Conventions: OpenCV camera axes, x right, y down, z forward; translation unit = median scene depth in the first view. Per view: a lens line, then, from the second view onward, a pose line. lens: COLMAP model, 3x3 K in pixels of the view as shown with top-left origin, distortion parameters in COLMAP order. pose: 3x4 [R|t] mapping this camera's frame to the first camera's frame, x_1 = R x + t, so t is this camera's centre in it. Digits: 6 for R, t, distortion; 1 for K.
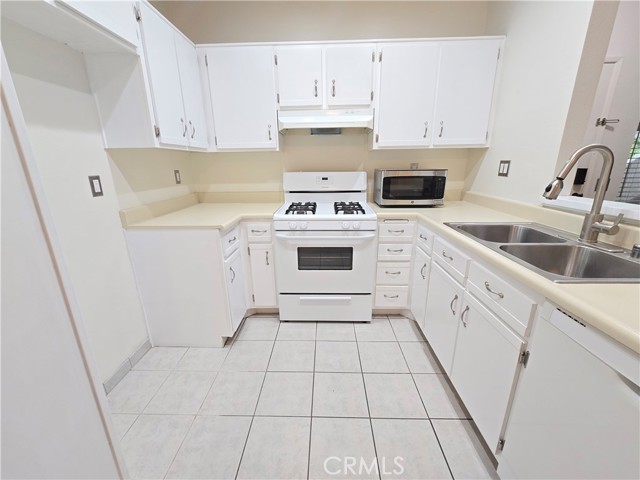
lens RADIAL K [[264.1, 0, 318.5], [0, 264.1, 239.9], [0, 0, 1]] dist [-0.003770, 0.001716]
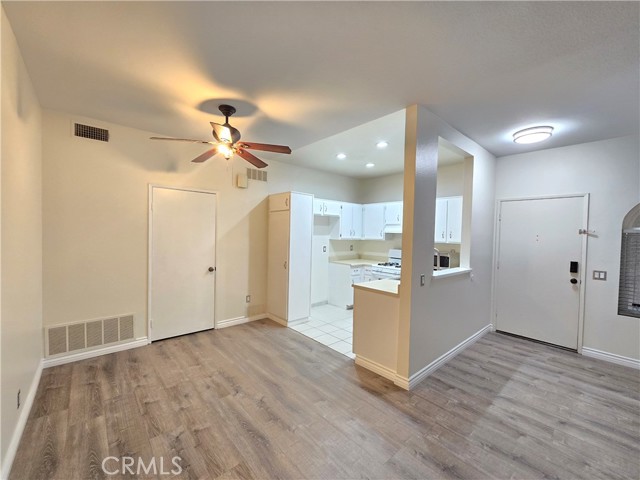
lens RADIAL K [[264.1, 0, 320.2], [0, 264.1, 238.7], [0, 0, 1]] dist [-0.003770, 0.001716]
pose [[0.684351, 0.045222, -0.727749, 1.354685], [-0.232936, 0.959334, -0.159432, 0.196607], [0.690945, 0.278627, 0.667055, -1.170116]]
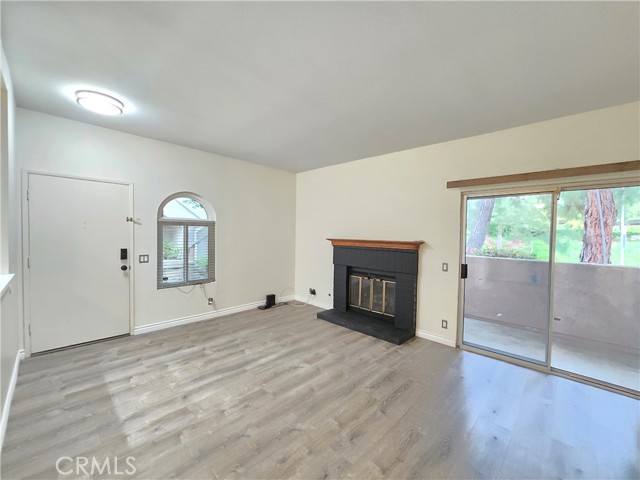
lens RADIAL K [[264.1, 0, 320.1], [0, 264.1, 240.0], [0, 0, 1]] dist [-0.003770, 0.001716]
pose [[0.674271, 0.004567, 0.738470, 0.814888], [0.176797, 0.969903, -0.167424, 0.143330], [-0.717009, 0.243449, 0.653170, -0.906100]]
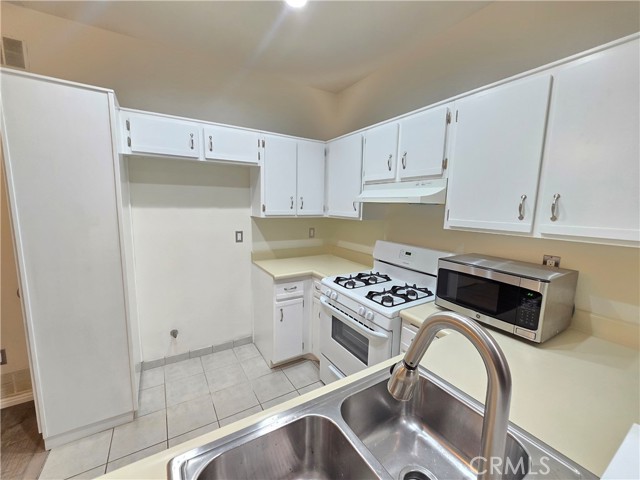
lens RADIAL K [[264.1, 0, 320.0], [0, 264.1, 239.2], [0, 0, 1]] dist [-0.003770, 0.001716]
pose [[0.540811, 0.136549, -0.829986, 0.706213], [-0.261775, 0.965057, -0.011799, -0.231963], [0.799373, 0.223650, 0.557659, 0.329345]]
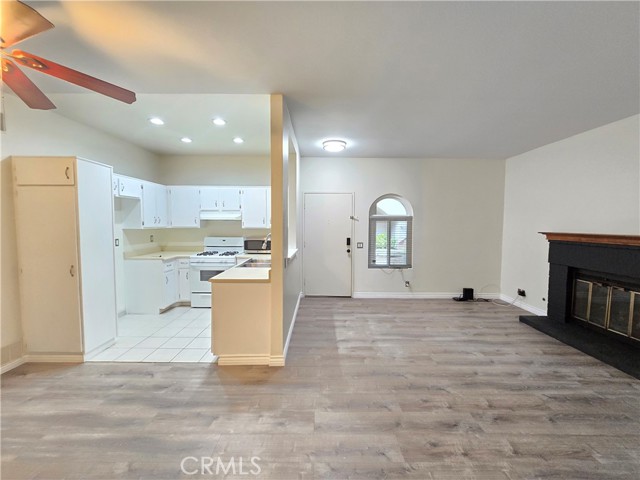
lens RADIAL K [[264.1, 0, 322.0], [0, 264.1, 237.6], [0, 0, 1]] dist [-0.003770, 0.001716]
pose [[0.999202, 0.016618, 0.036311, 0.881908], [-0.008077, 0.974606, -0.223782, 0.254261], [-0.039108, 0.223311, 0.973963, -1.312902]]
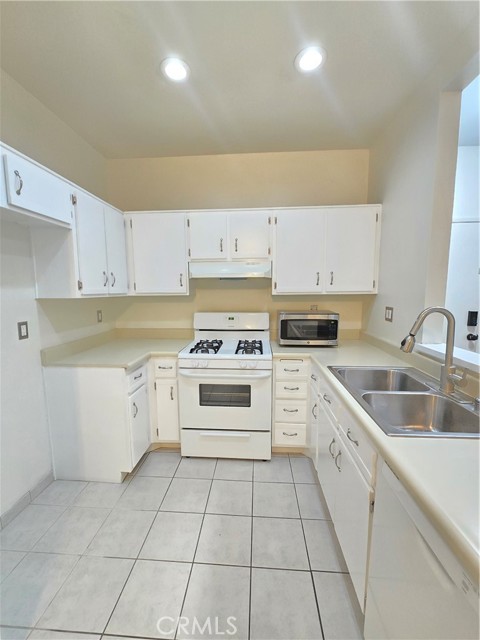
lens RADIAL K [[264.1, 0, 240.7], [0, 264.1, 318.6], [0, 0, 1]] dist [-0.003770, 0.001716]
pose [[0.999102, 0.011199, -0.040852, 0.130791], [-0.017990, 0.985304, -0.169860, -0.055186], [0.038349, 0.170443, 0.984621, -0.098285]]
